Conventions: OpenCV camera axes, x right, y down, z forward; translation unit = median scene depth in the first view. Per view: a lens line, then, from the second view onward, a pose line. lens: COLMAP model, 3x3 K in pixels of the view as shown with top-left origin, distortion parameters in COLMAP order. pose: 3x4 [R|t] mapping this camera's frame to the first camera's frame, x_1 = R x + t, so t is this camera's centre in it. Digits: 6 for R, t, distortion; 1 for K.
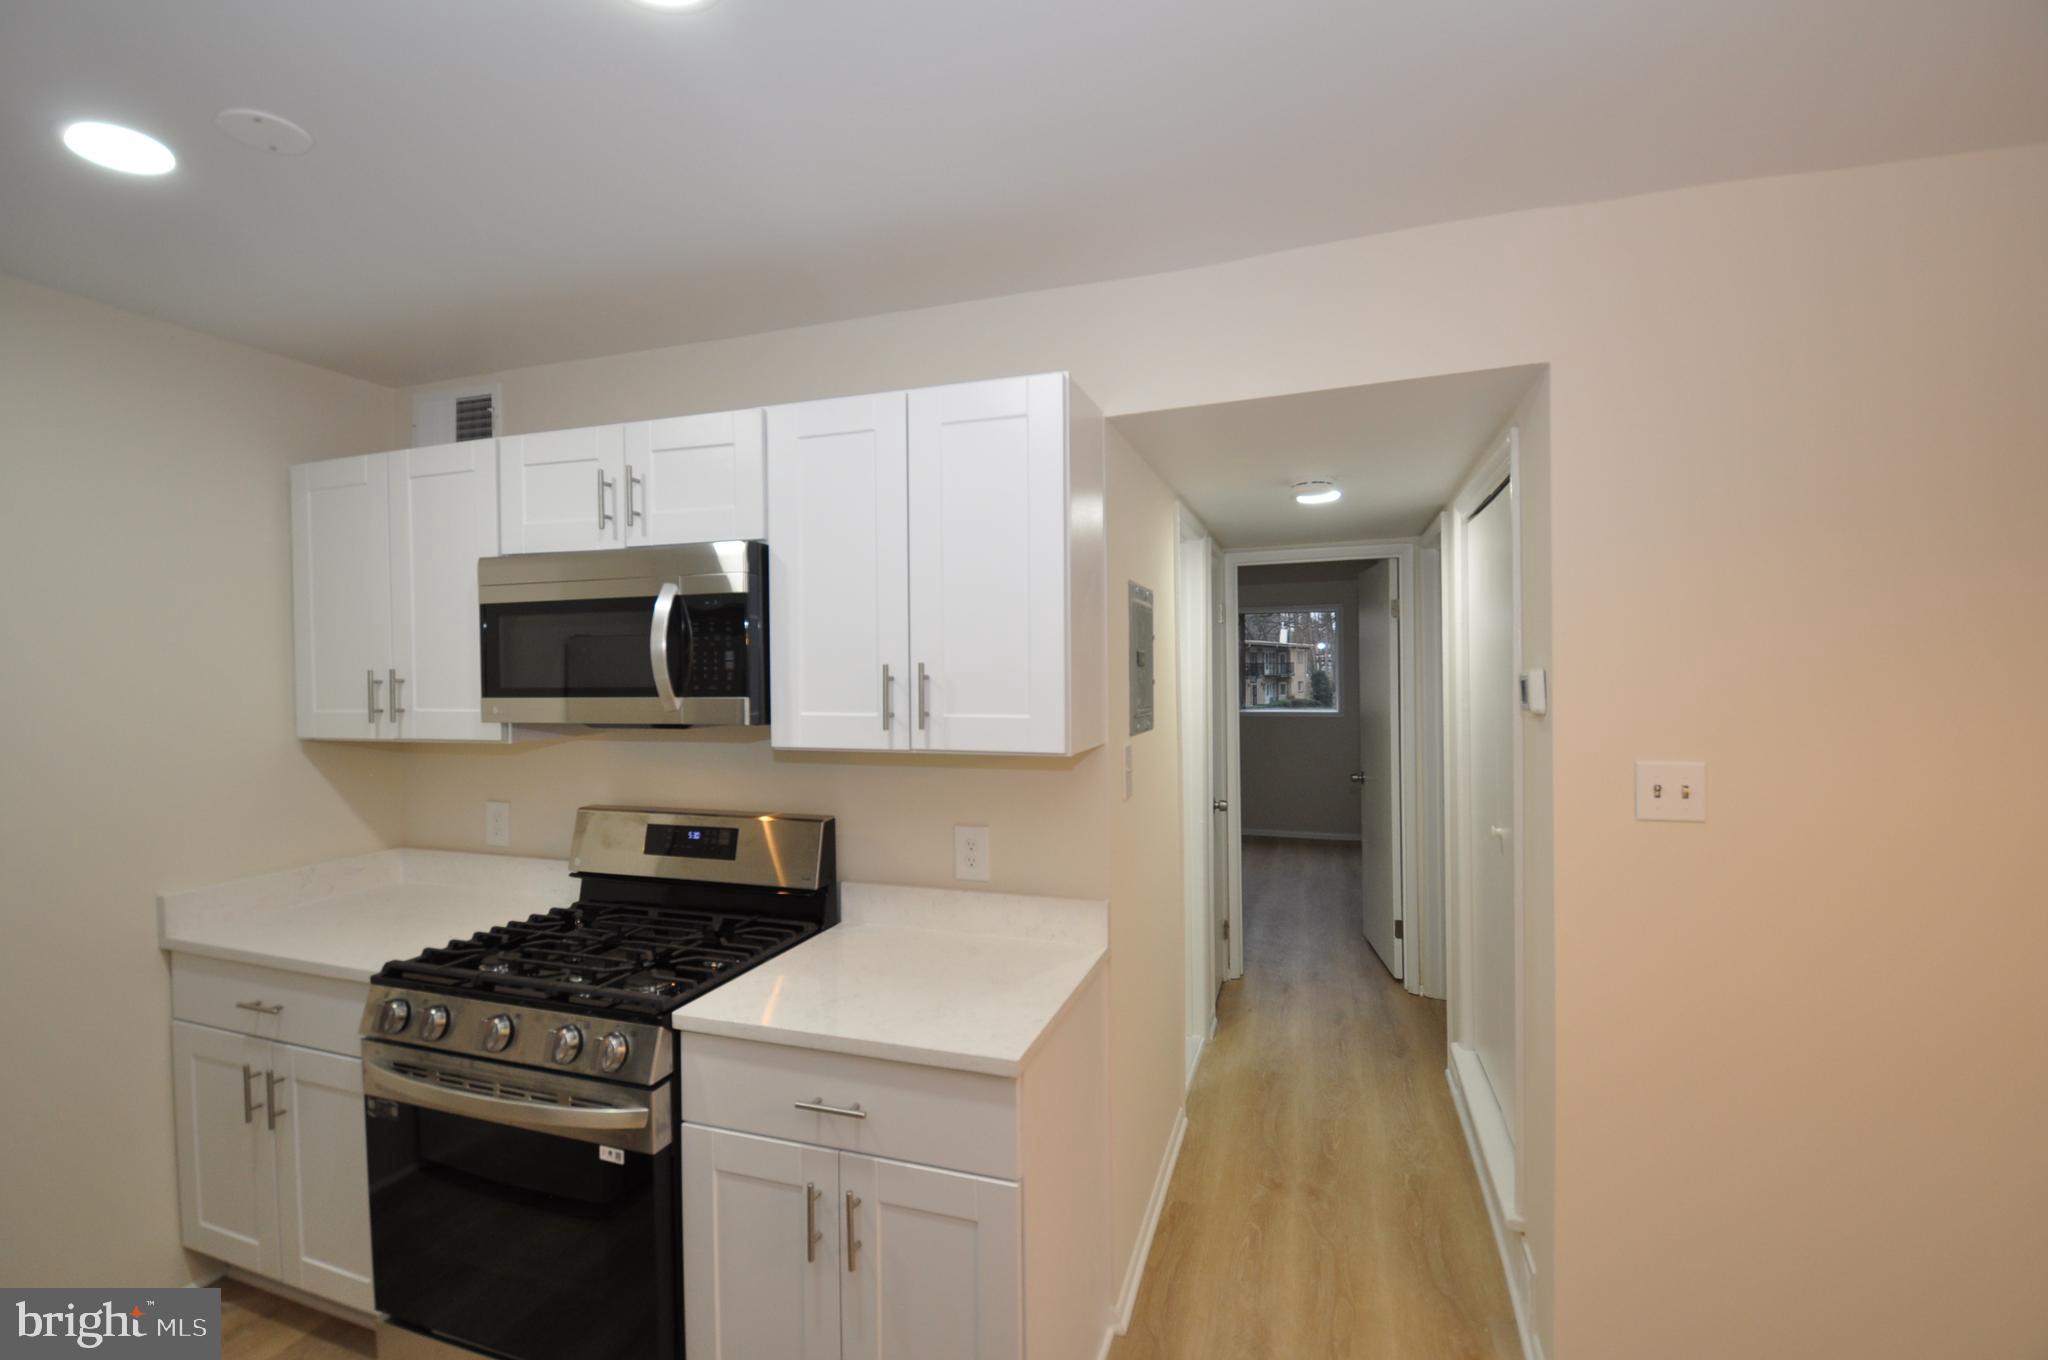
lens RADIAL K [[901.8, 0, 1023.8], [0, 901.8, 672.6], [0, 0, 1]] dist [0.007556, -0.017156]
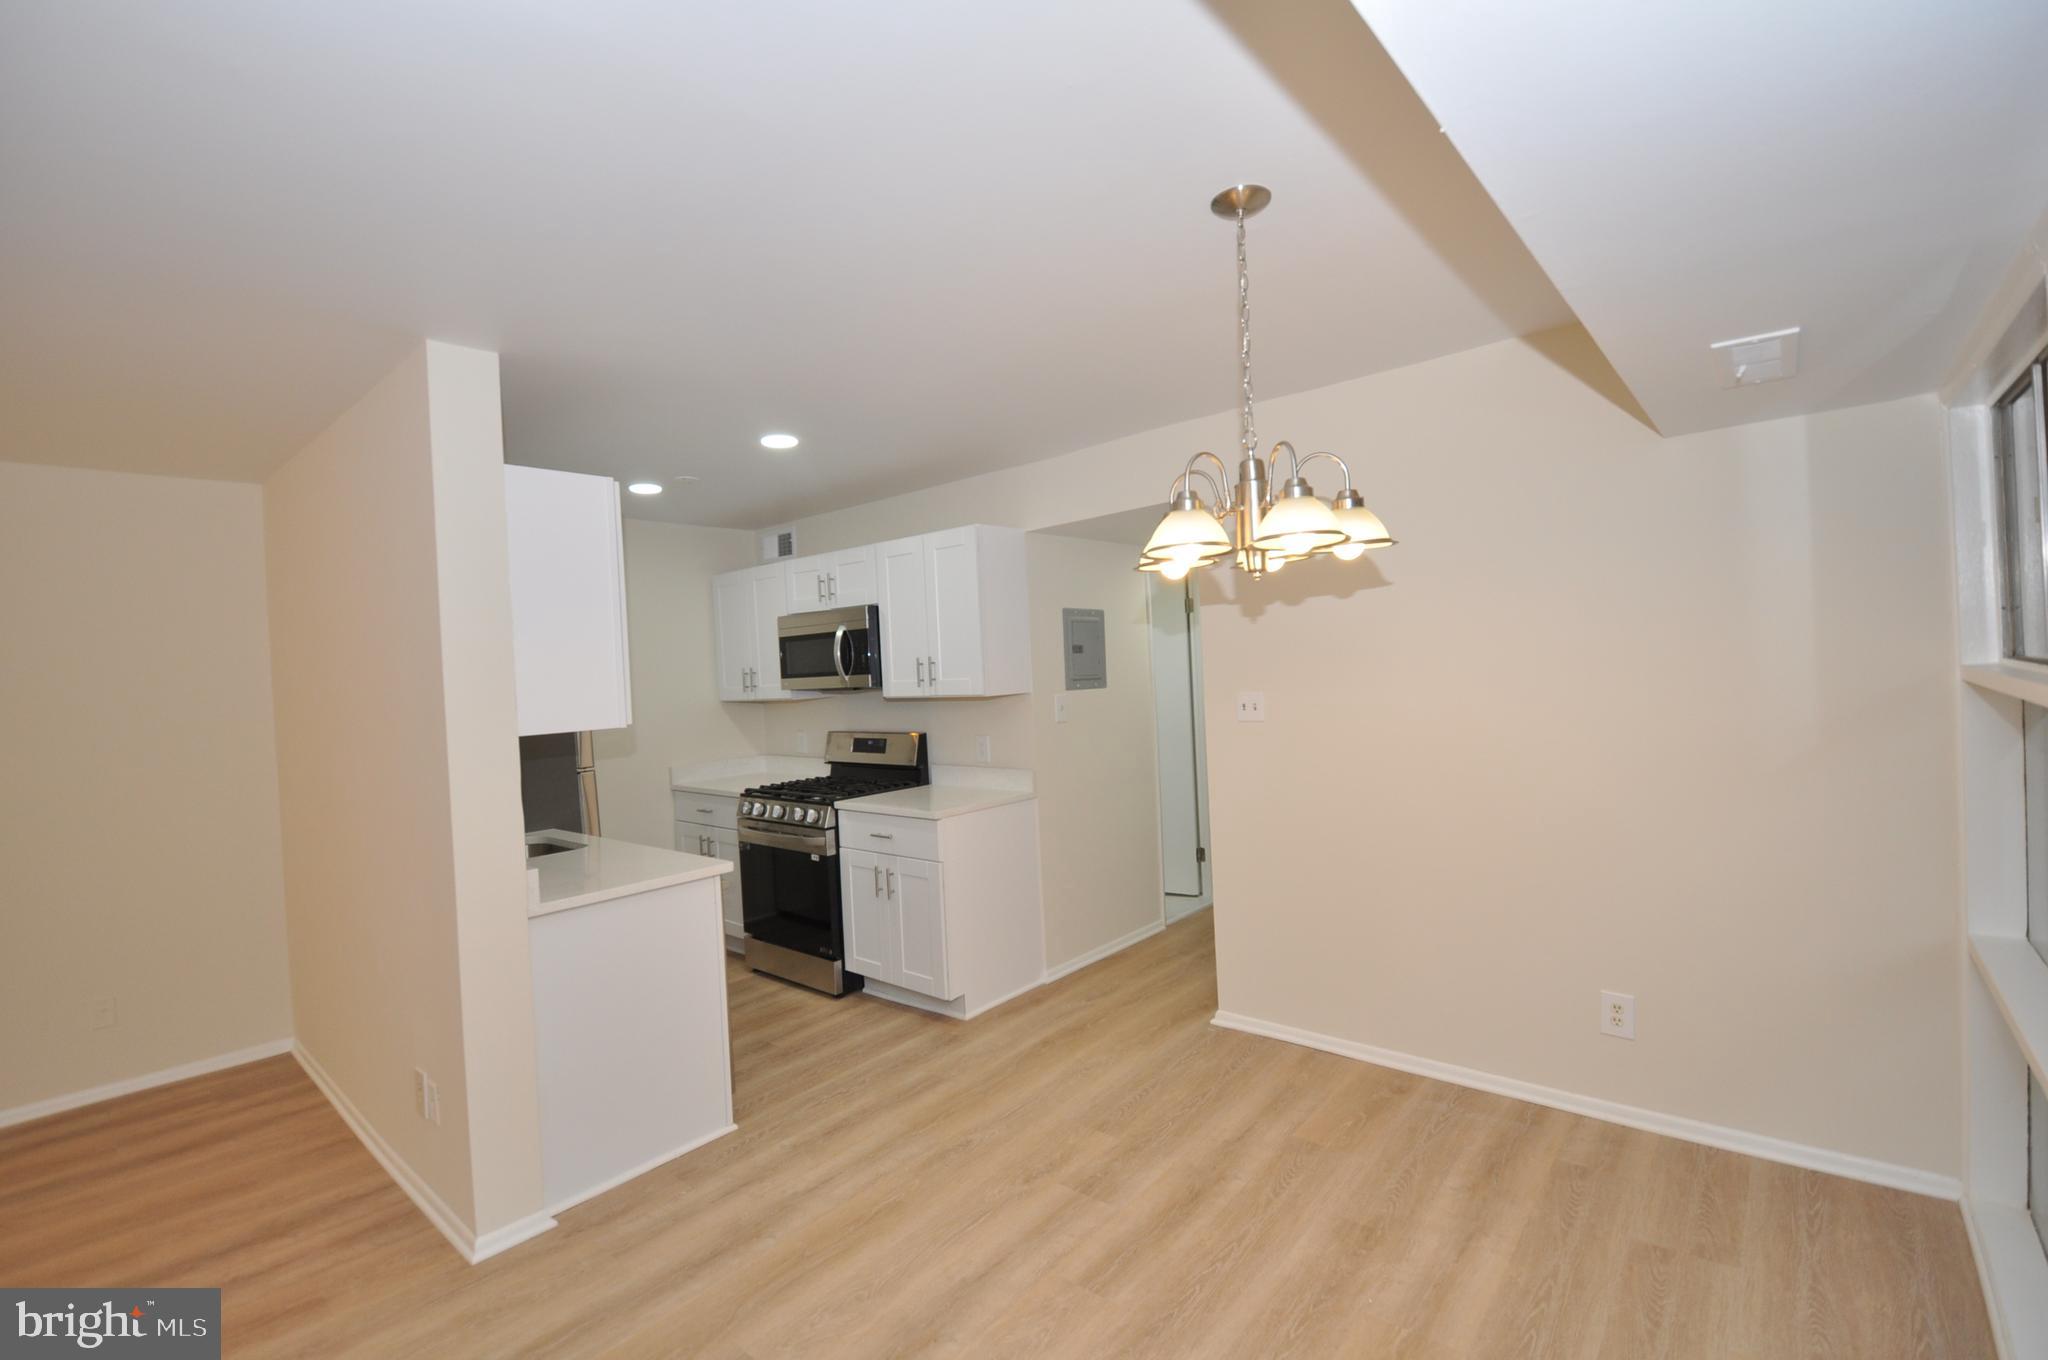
lens RADIAL K [[901.8, 0, 1031.0], [0, 901.8, 675.7], [0, 0, 1]] dist [0.007556, -0.017156]
pose [[0.924325, -0.028709, -0.380525, 0.859131], [0.033469, 0.999422, 0.005899, 0.028539], [0.380136, -0.018188, 0.924752, -0.869610]]
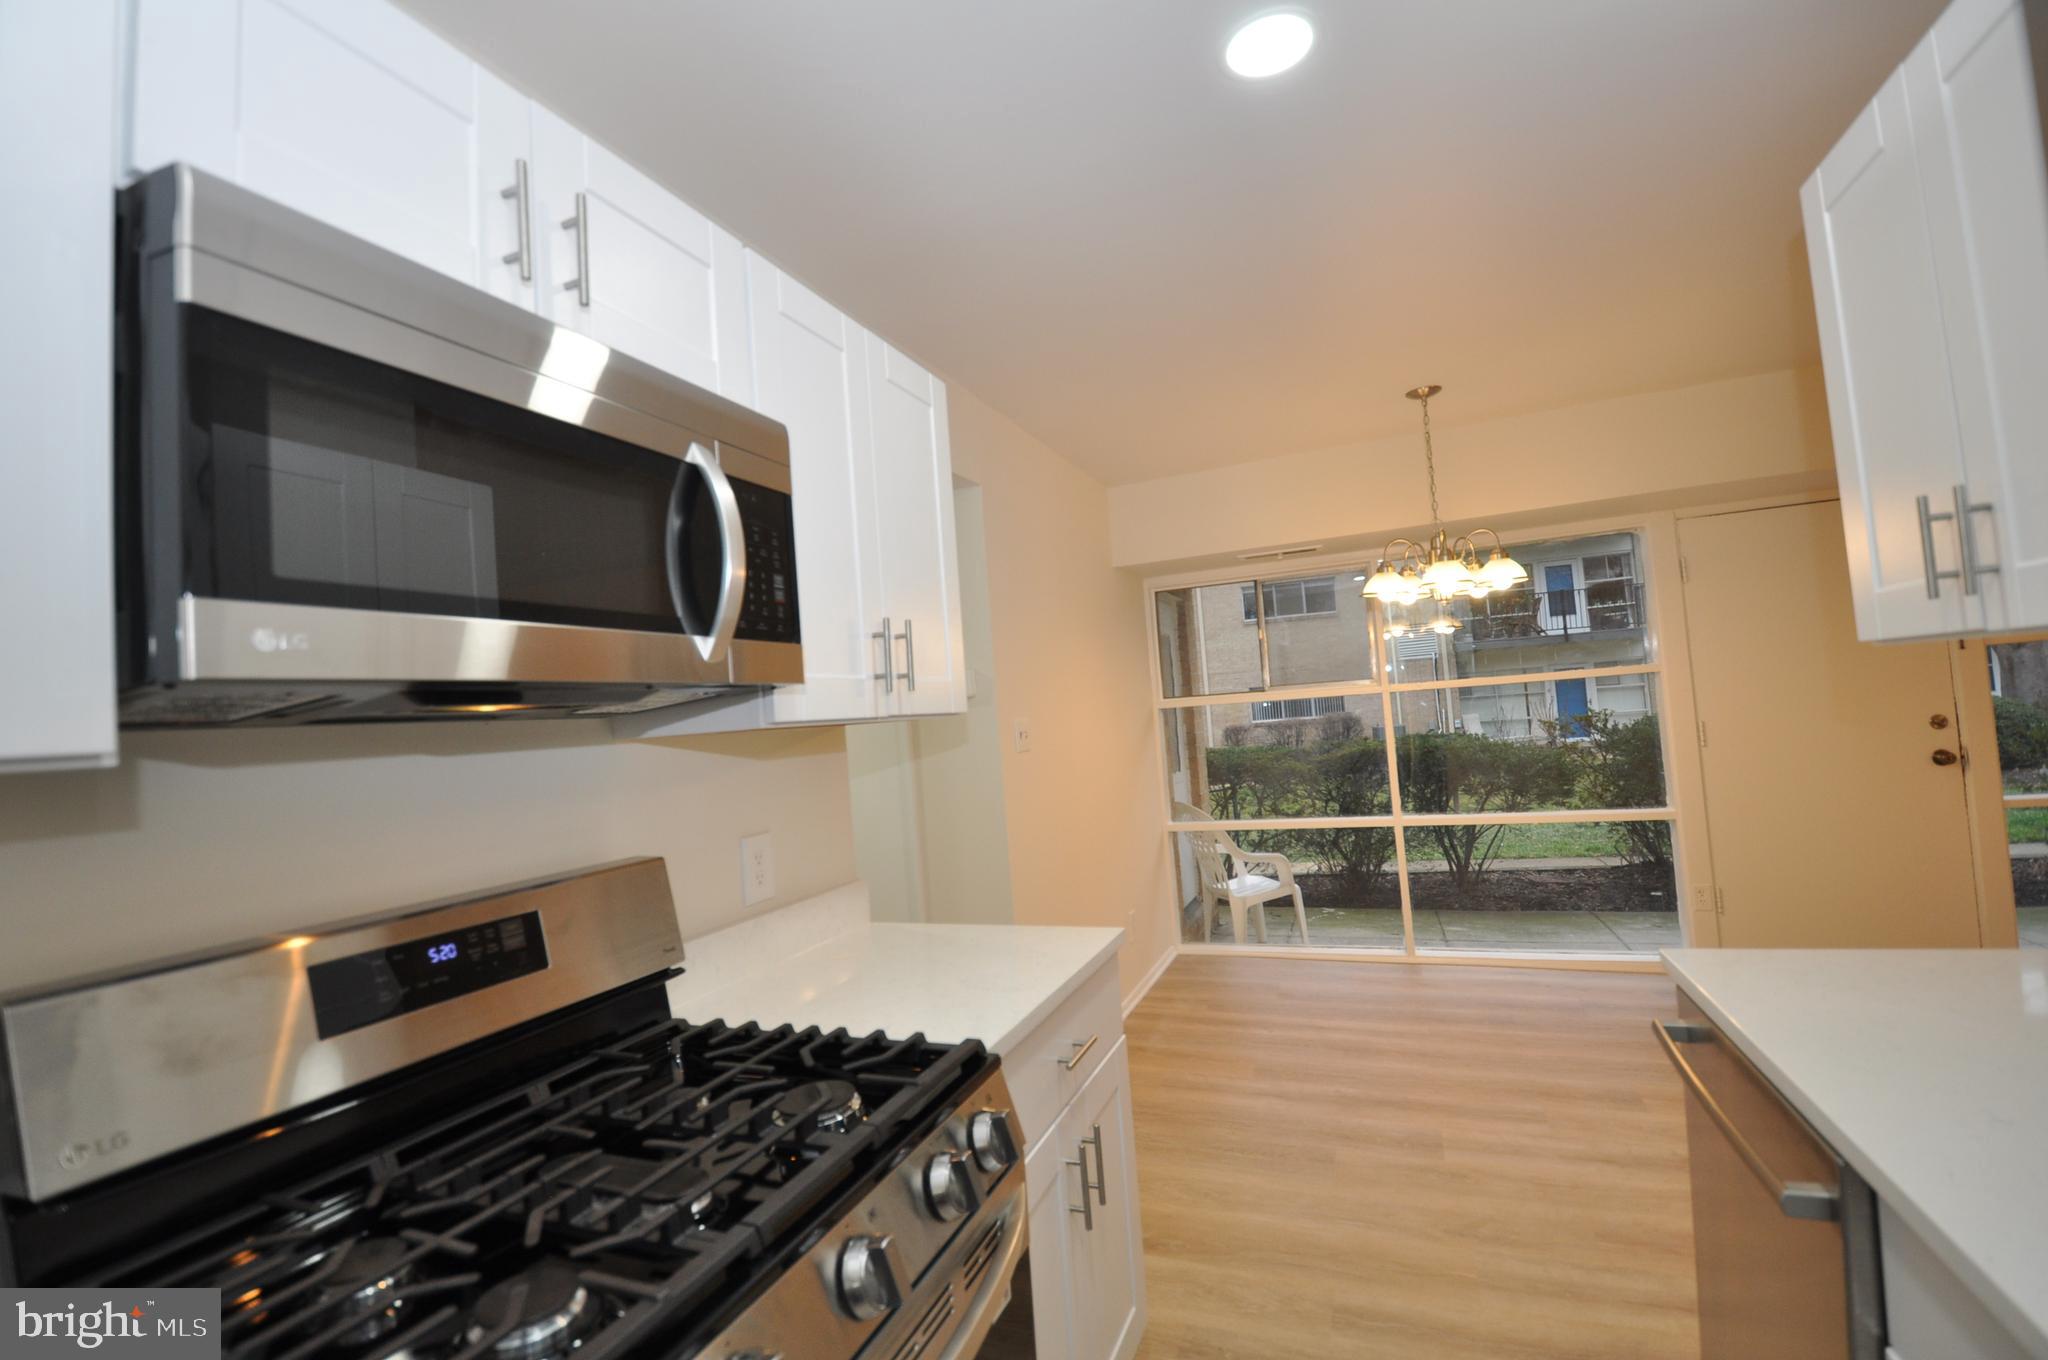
lens RADIAL K [[901.8, 0, 1017.3], [0, 901.8, 673.1], [0, 0, 1]] dist [0.007556, -0.017156]
pose [[0.070850, 0.055556, 0.995939, -0.914113], [0.086232, 0.994369, -0.061602, 0.098929], [-0.993753, 0.090246, 0.065660, 0.729195]]
